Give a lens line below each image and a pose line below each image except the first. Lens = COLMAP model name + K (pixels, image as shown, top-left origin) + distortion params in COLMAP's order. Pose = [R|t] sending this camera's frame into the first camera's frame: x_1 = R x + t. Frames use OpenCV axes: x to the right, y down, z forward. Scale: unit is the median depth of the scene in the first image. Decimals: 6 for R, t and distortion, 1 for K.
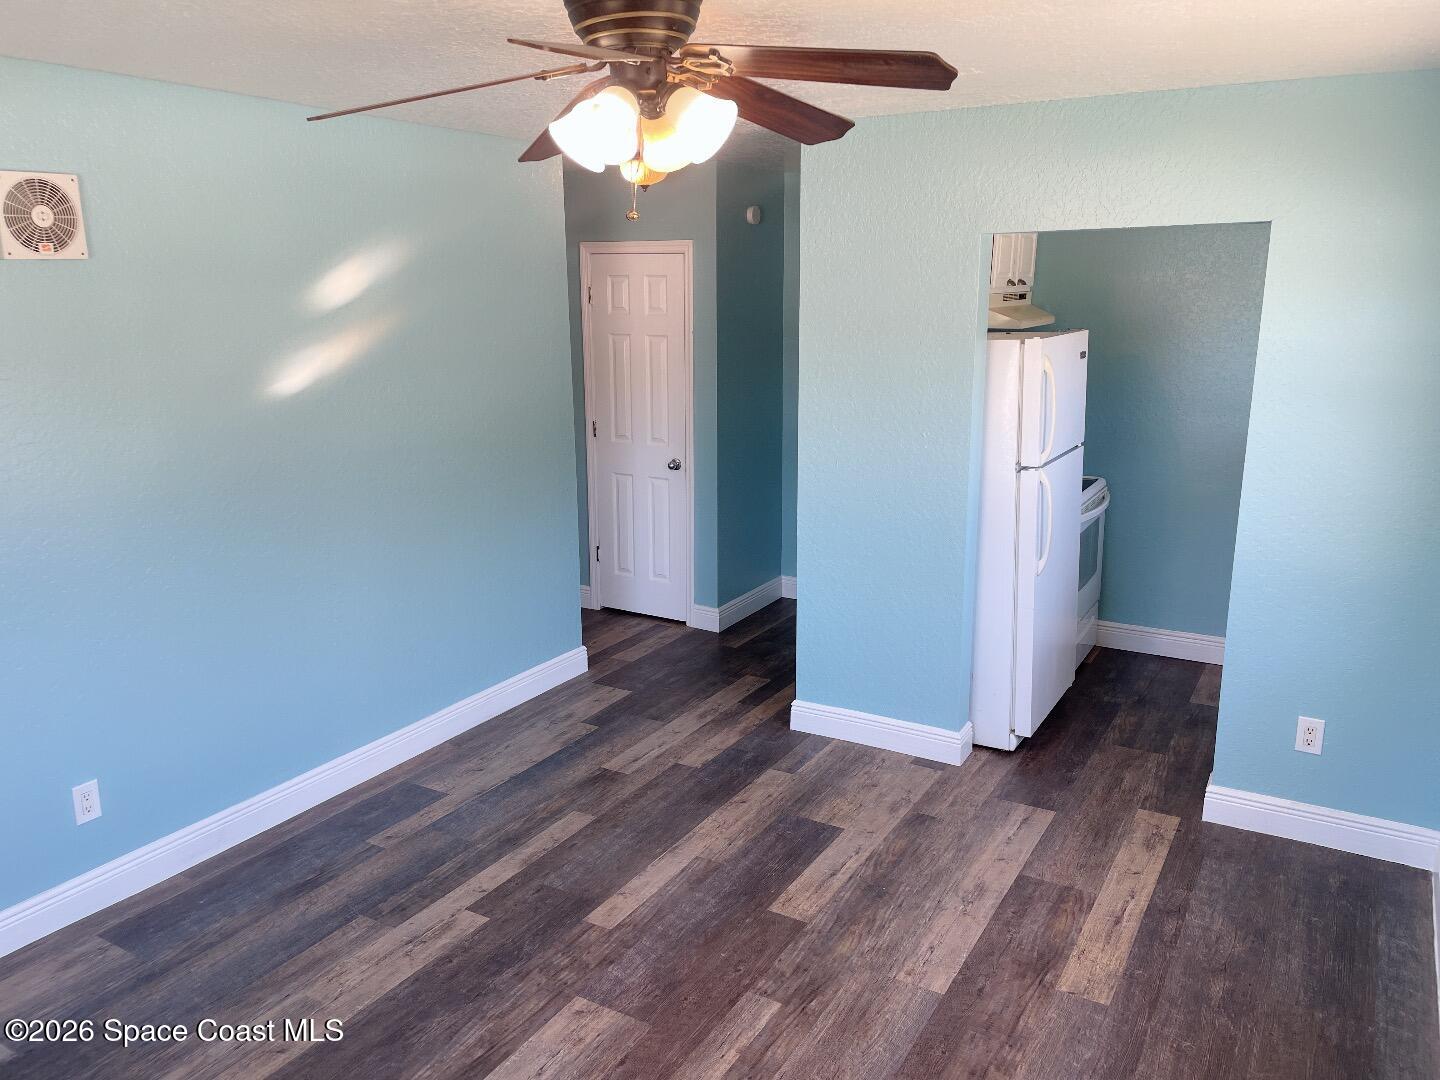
lens RADIAL K [[1085.8, 0, 720.0], [0, 1085.8, 540.0], [0, 0, 1]] dist [0.058483, -0.004145]
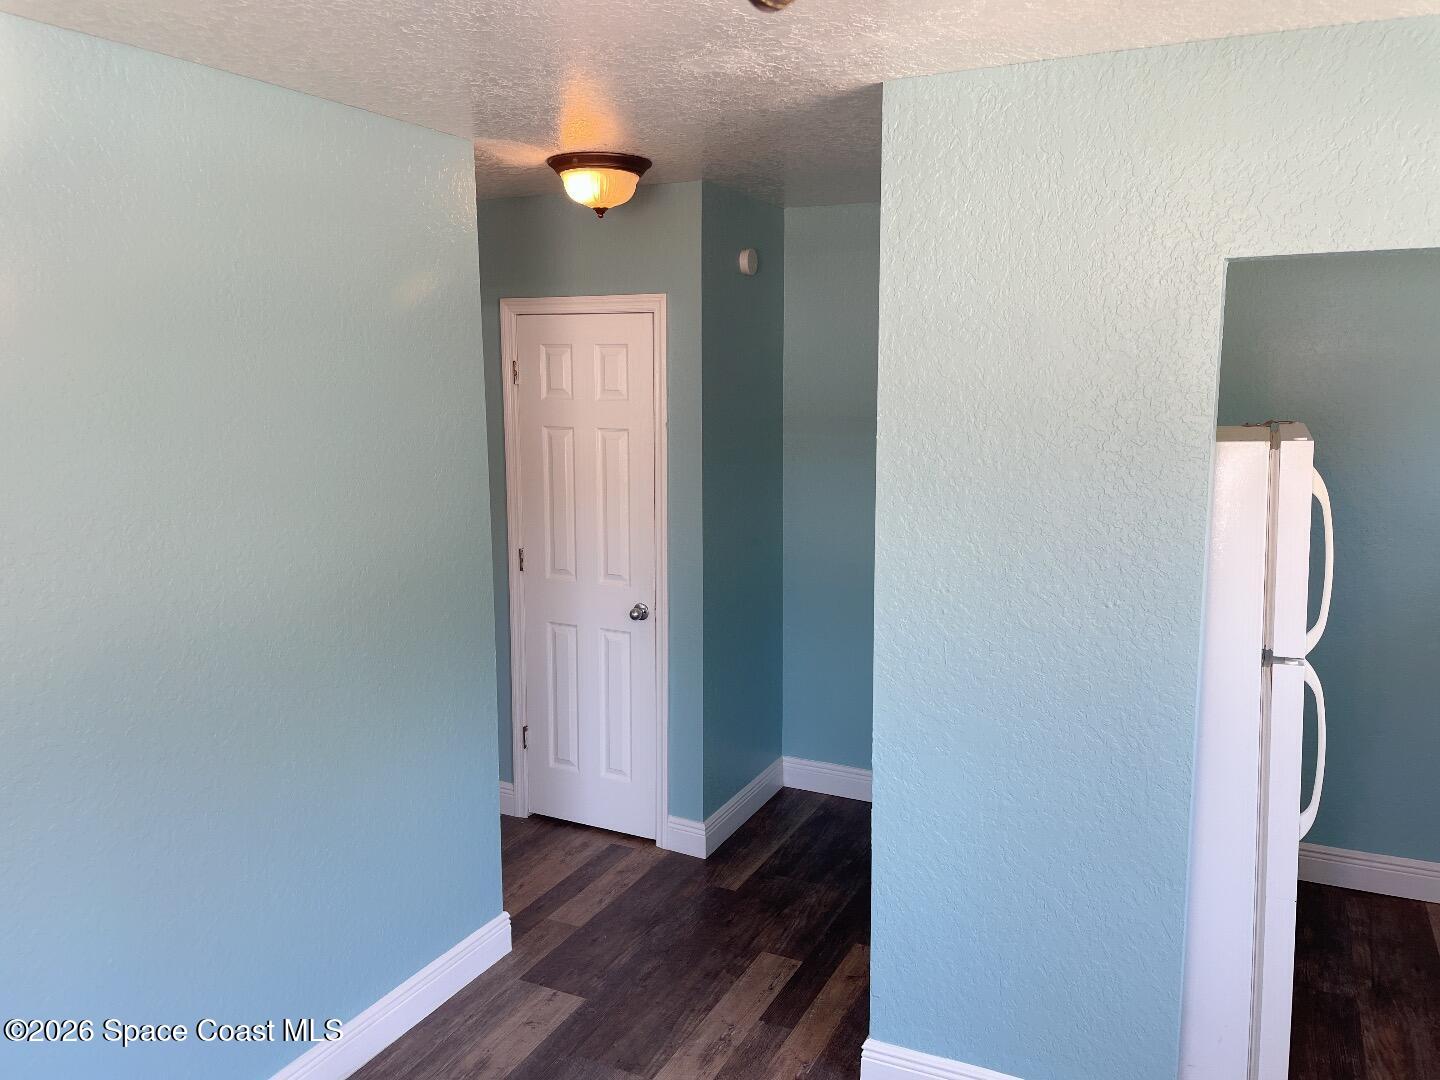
lens RADIAL K [[1085.8, 0, 720.0], [0, 1085.8, 540.0], [0, 0, 1]] dist [0.058483, -0.004145]
pose [[0.997018, -0.007991, 0.076750, -0.043387], [0.013905, 0.996947, -0.076838, -0.062124], [-0.075901, 0.077676, 0.994085, 0.306618]]
